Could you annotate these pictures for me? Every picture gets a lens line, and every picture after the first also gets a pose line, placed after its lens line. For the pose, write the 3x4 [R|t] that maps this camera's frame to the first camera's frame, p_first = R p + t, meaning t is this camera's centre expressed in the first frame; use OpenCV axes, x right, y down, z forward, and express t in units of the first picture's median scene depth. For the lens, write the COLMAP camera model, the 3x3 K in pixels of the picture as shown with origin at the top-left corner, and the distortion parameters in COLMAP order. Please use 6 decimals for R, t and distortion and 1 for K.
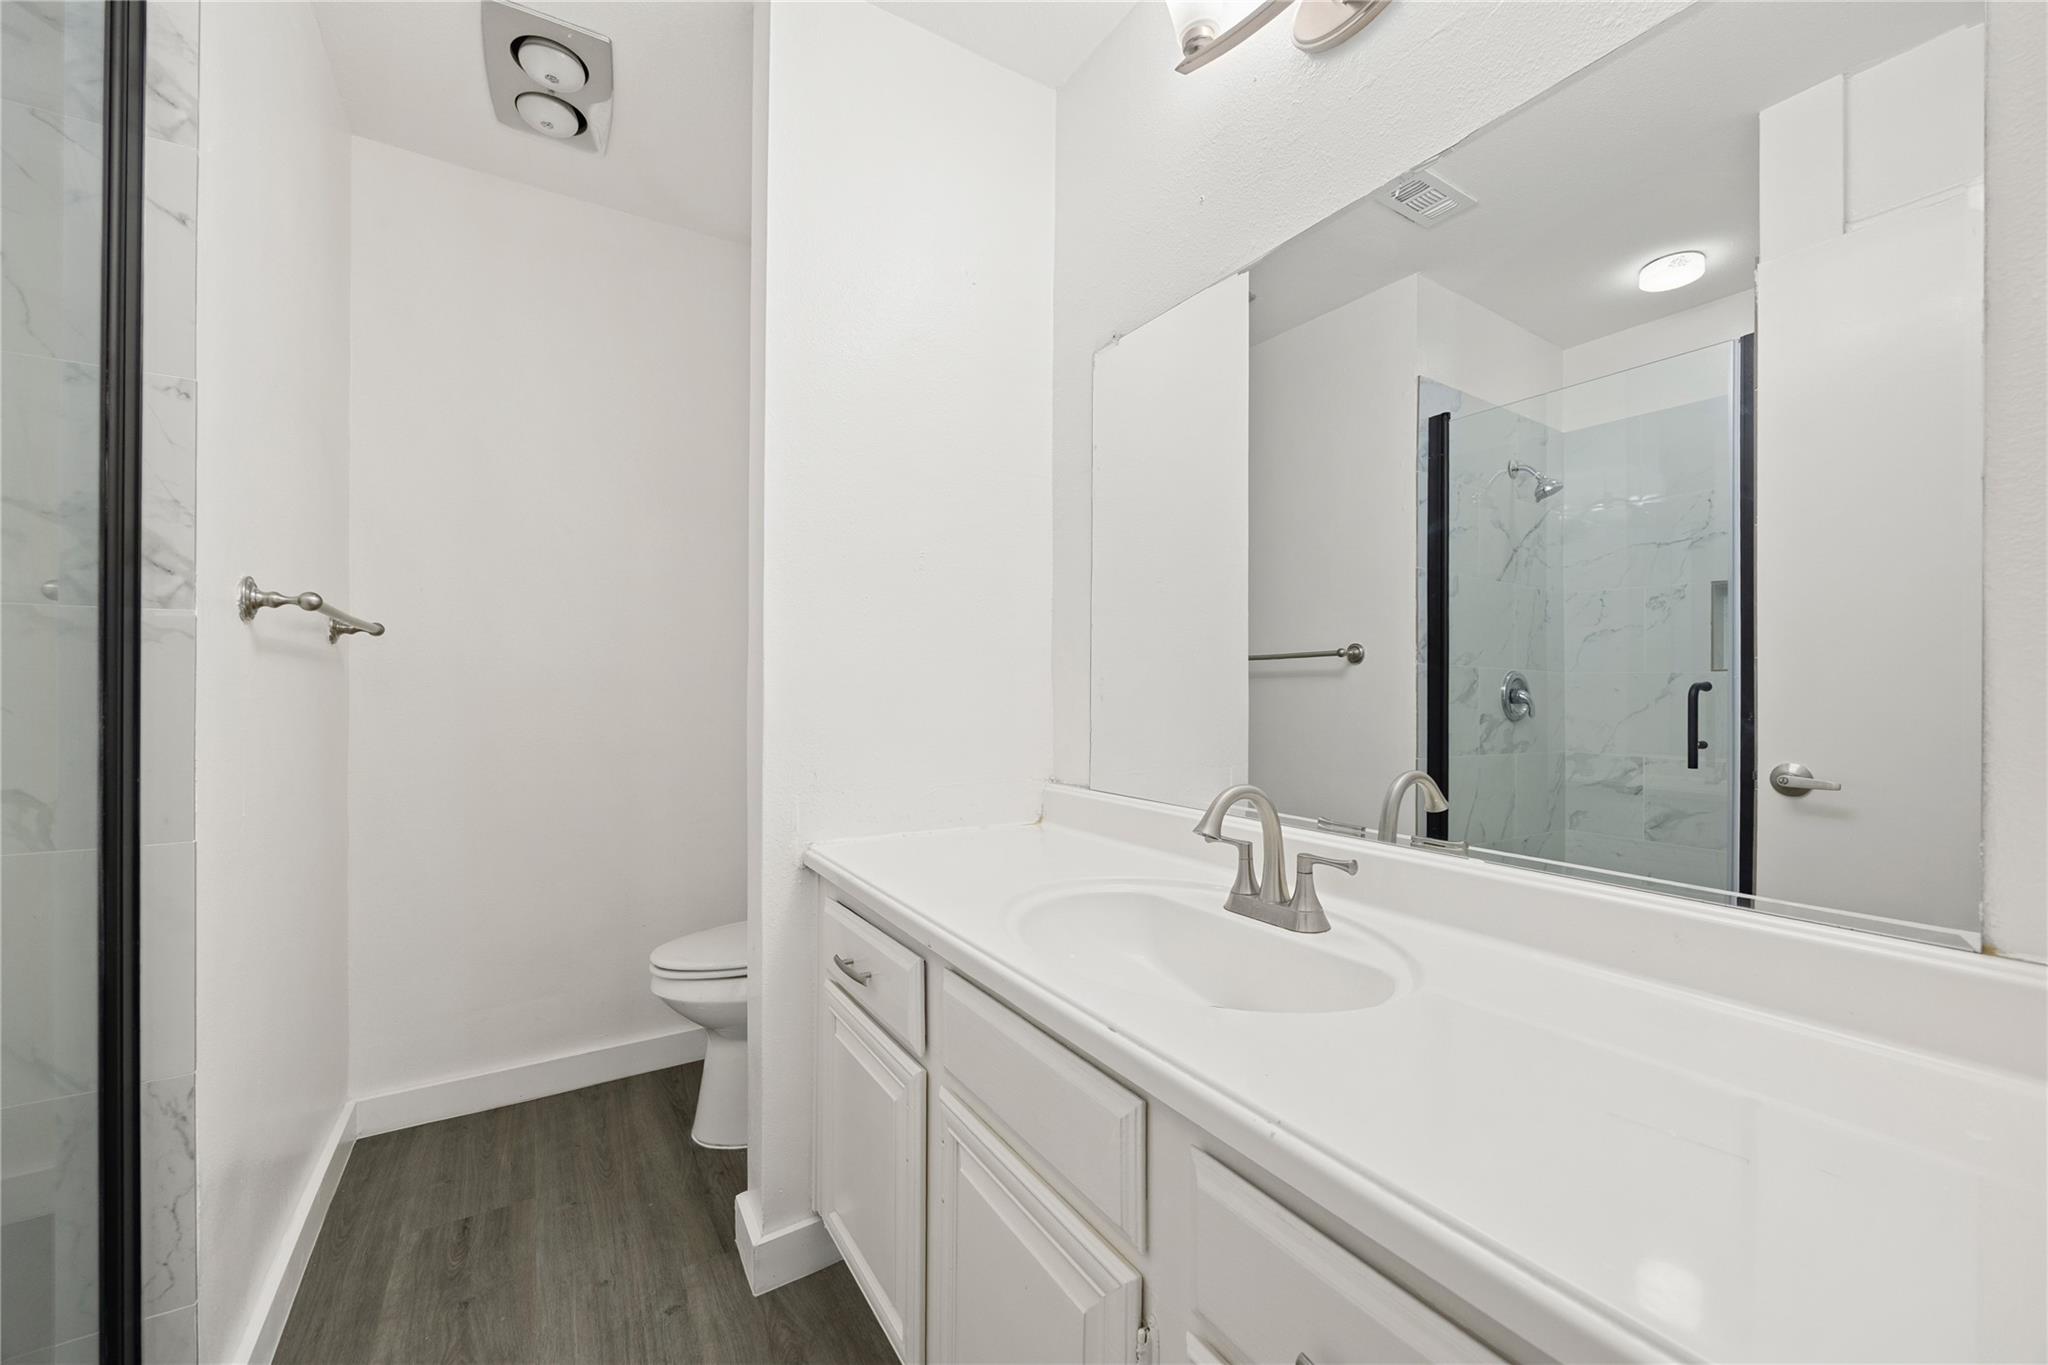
lens RADIAL K [[791.8, 0, 1032.7], [0, 791.8, 691.5], [0, 0, 1]] dist [-0.002220, -0.000299]
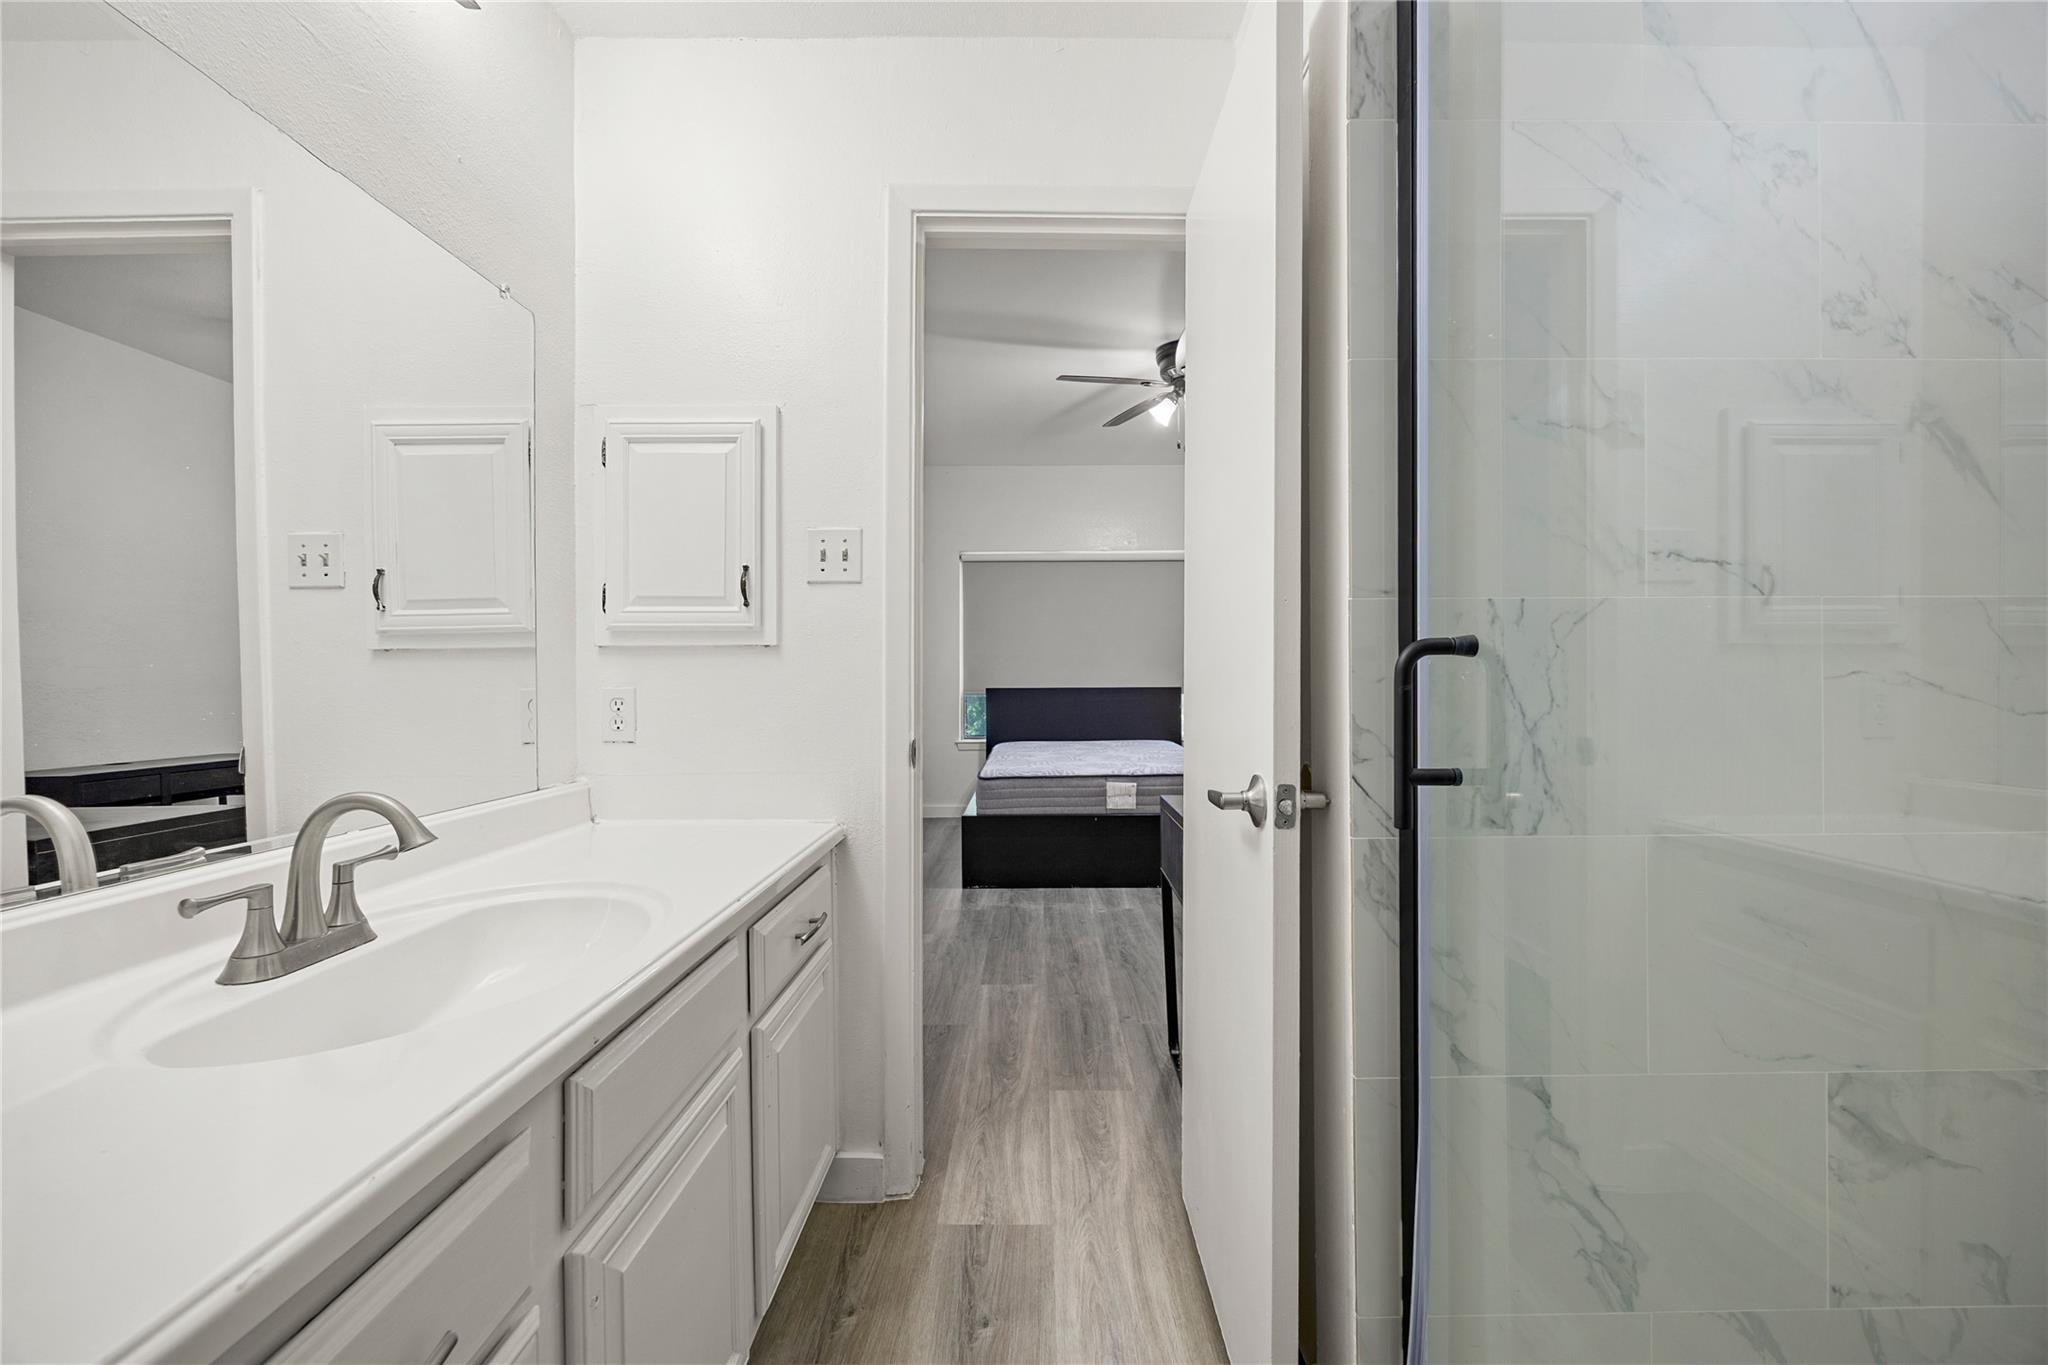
lens RADIAL K [[791.8, 0, 1039.9], [0, 791.8, 681.1], [0, 0, 1]] dist [-0.002220, -0.000299]
pose [[-0.848591, -0.007121, 0.529001, -0.855952], [-0.004121, 0.999968, 0.006851, -0.017769], [-0.529033, 0.003634, -0.848594, 1.389167]]
